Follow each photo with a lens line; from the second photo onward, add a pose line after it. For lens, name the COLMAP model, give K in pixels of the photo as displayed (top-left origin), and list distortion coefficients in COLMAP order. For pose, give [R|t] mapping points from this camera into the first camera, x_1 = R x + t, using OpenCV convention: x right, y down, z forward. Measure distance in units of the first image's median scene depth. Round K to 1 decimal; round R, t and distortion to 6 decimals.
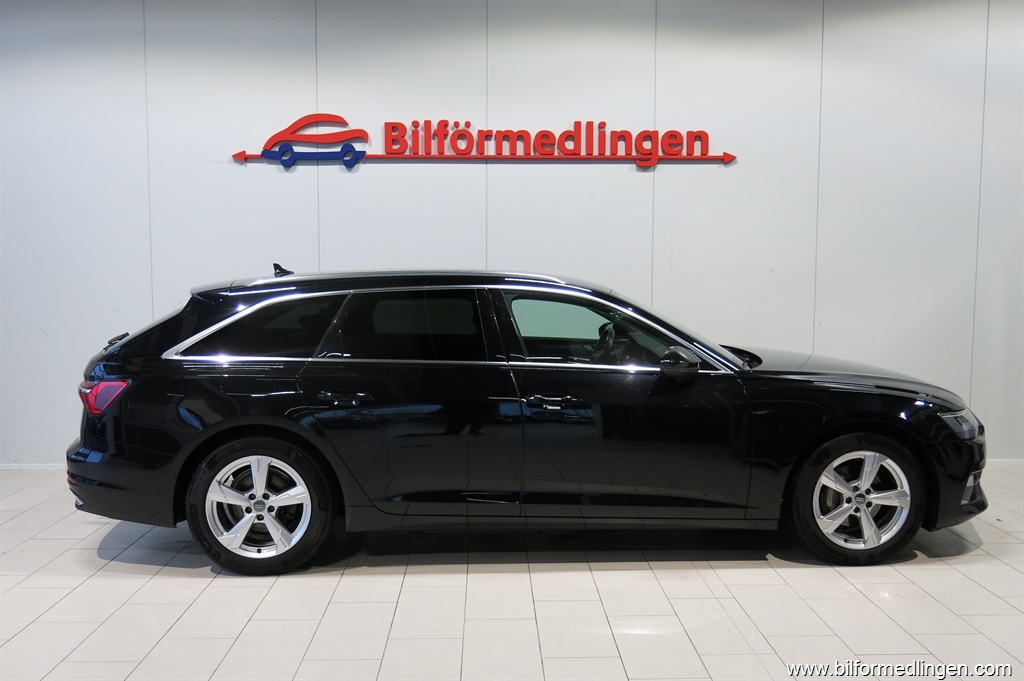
lens RADIAL K [[895.9, 0, 539.0], [0, 895.9, 330.1], [0, 0, 1]] dist [-0.012034, 0.003340]
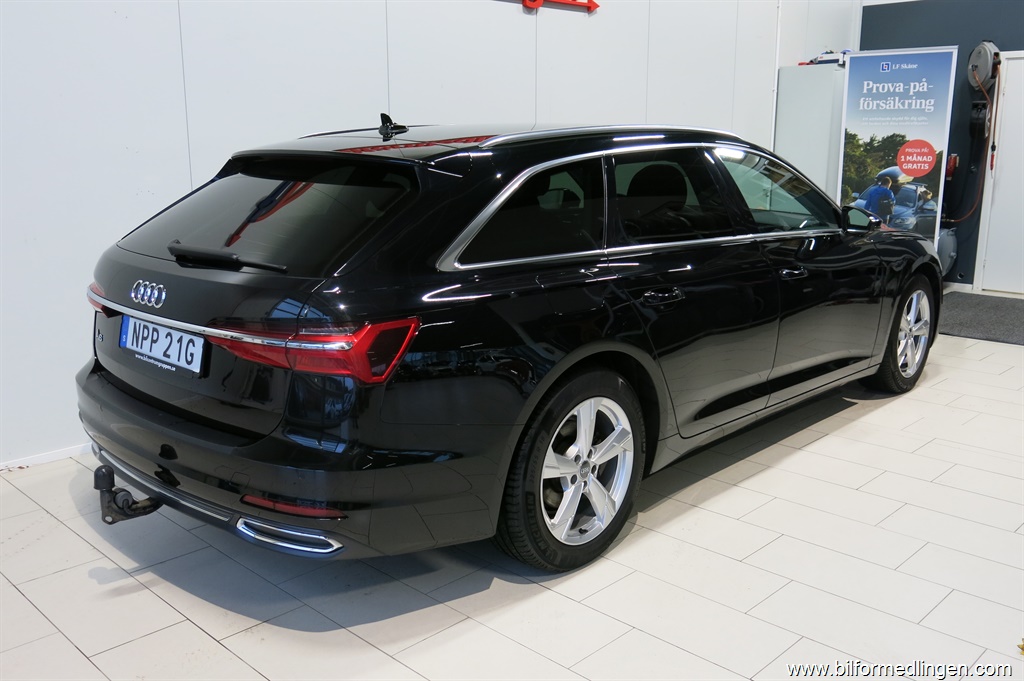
lens RADIAL K [[895.9, 0, 520.1], [0, 895.9, 338.4], [0, 0, 1]] dist [-0.012034, 0.003340]
pose [[0.733886, -0.154182, 0.661543, -0.788453], [0.055305, 0.984228, 0.168036, -0.021832], [-0.677017, -0.086733, 0.730839, 0.535524]]
